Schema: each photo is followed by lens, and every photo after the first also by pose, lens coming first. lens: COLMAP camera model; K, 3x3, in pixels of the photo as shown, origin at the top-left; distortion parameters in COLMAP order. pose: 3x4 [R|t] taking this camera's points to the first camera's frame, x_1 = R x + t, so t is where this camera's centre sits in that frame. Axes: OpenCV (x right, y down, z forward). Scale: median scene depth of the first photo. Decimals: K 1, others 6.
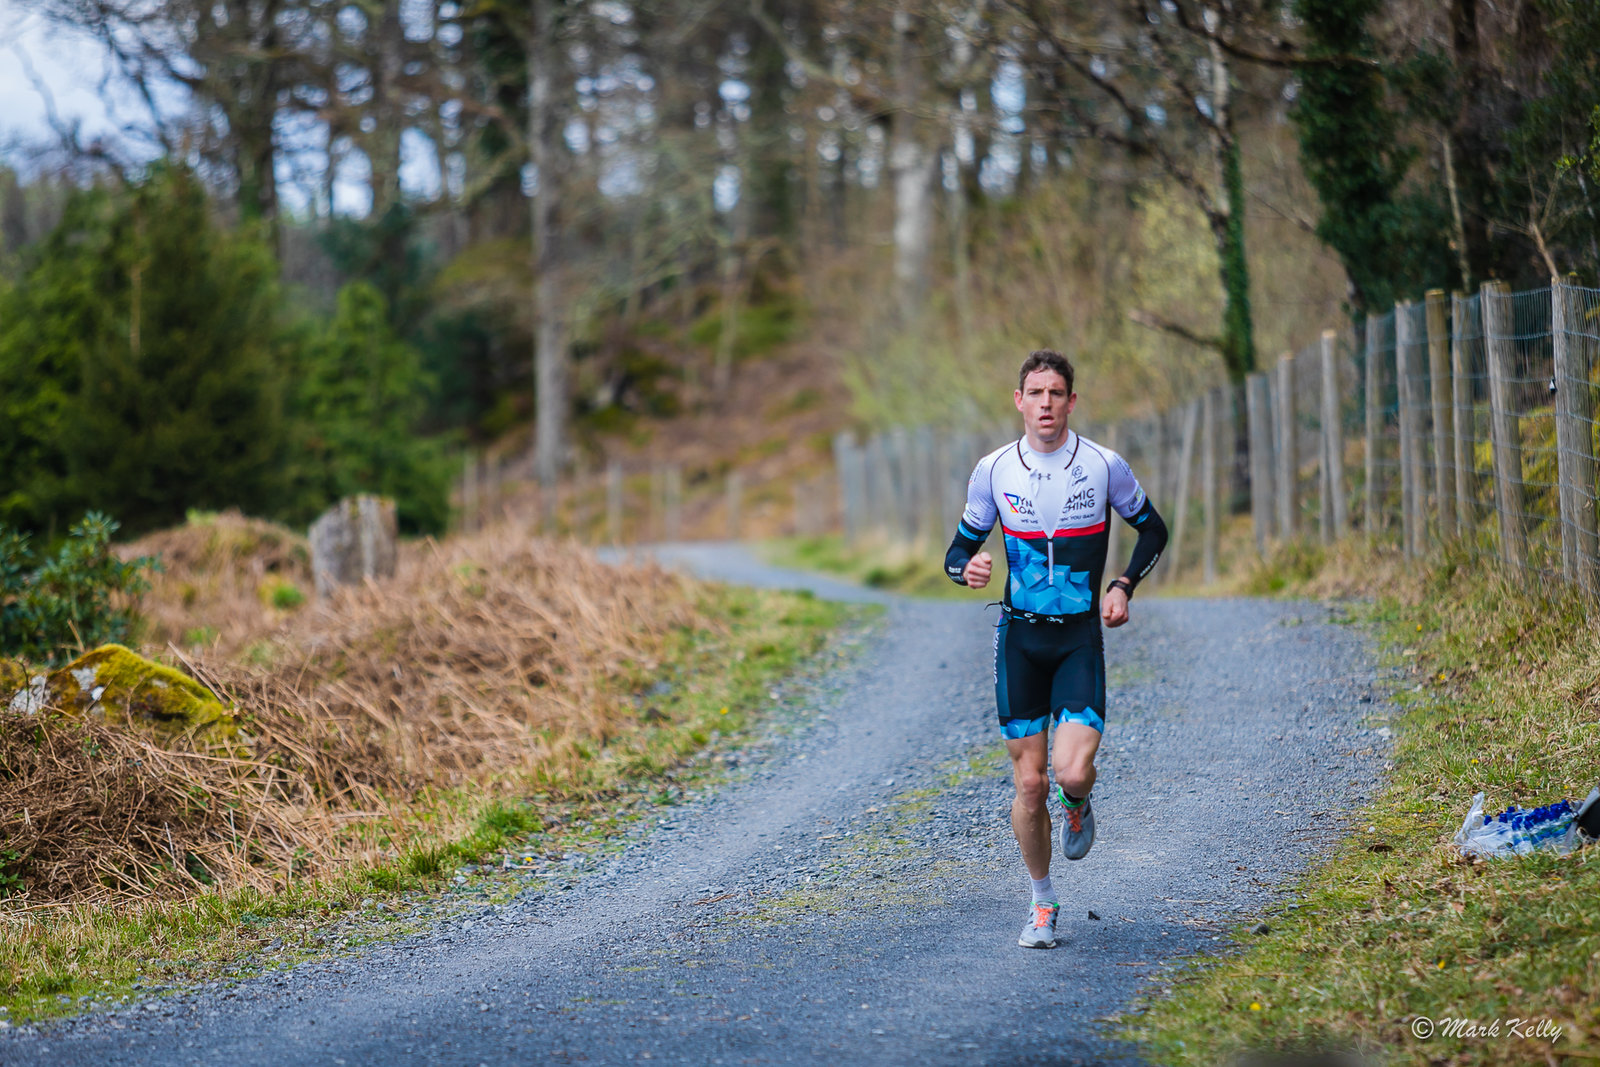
lens RADIAL K [[9995.8, 0, 800.1], [0, 9995.8, 532.8], [0, 0, 1]] dist [-0.607668, 25.329010]
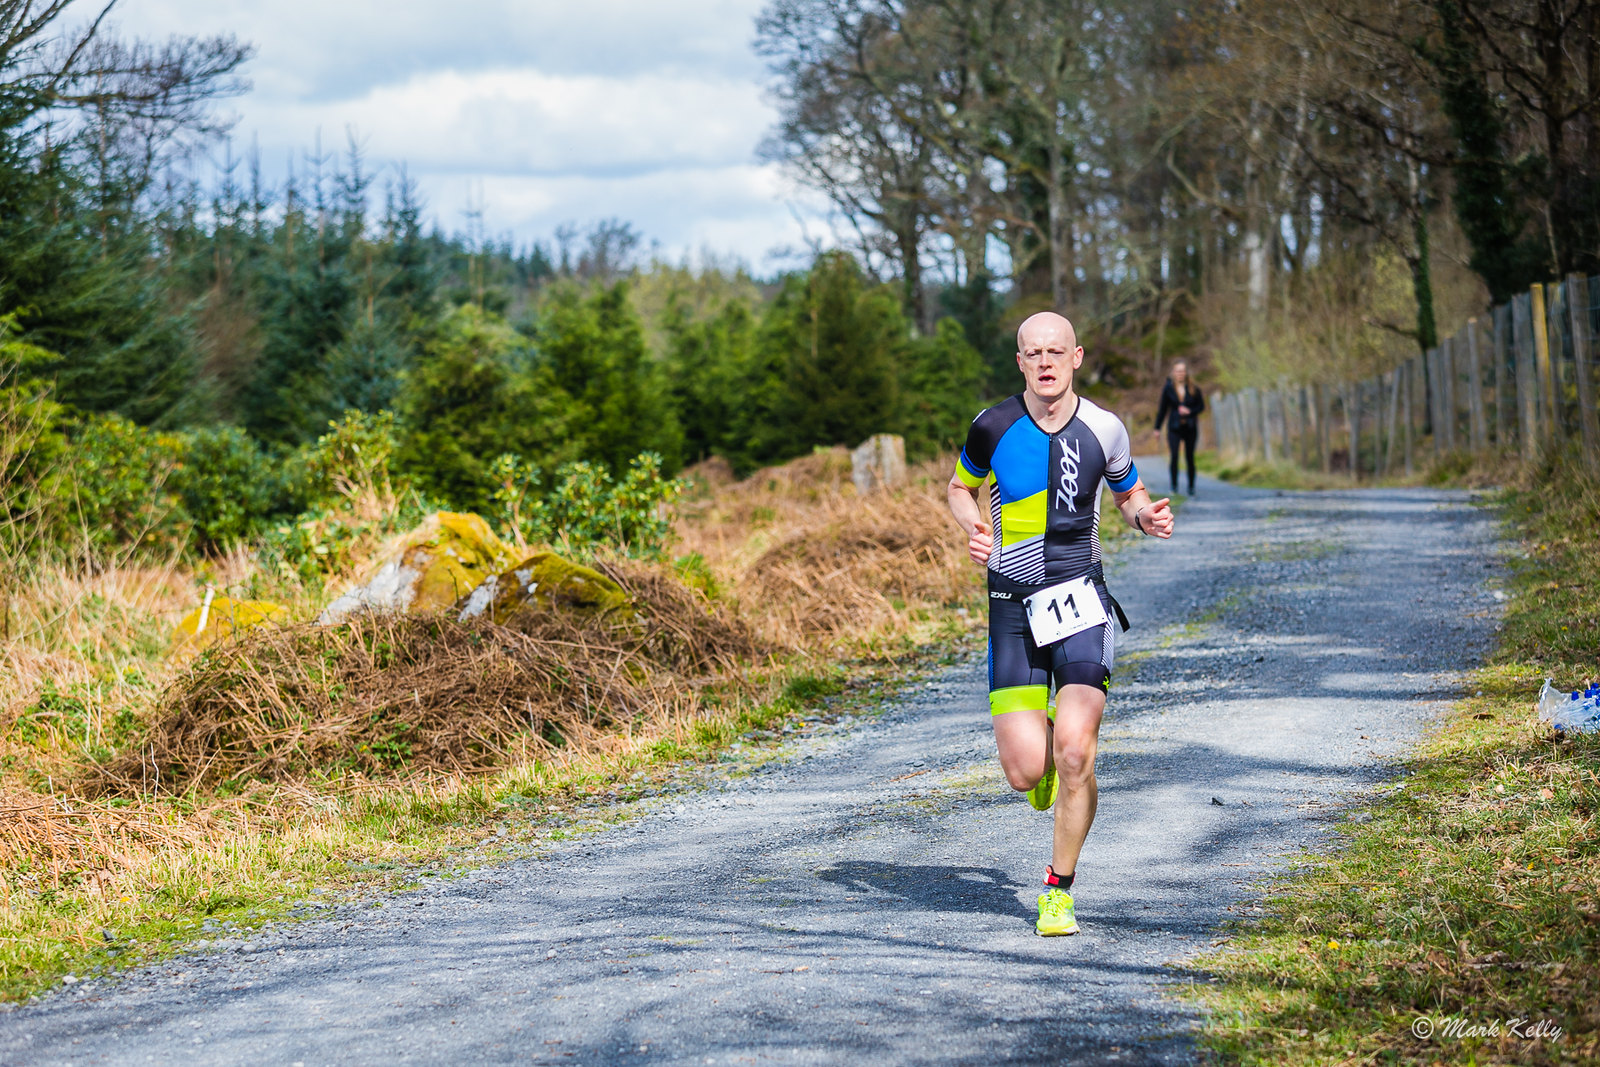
lens RADIAL K [[4872.6, 0, 798.5], [0, 4872.6, 533.0], [0, 0, 1]] dist [0.014146, -1.233858]
pose [[0.995696, -0.020765, -0.090326, 0.021698], [0.022263, 0.999630, 0.015612, -0.000713], [0.089969, -0.017556, 0.995790, 0.302984]]
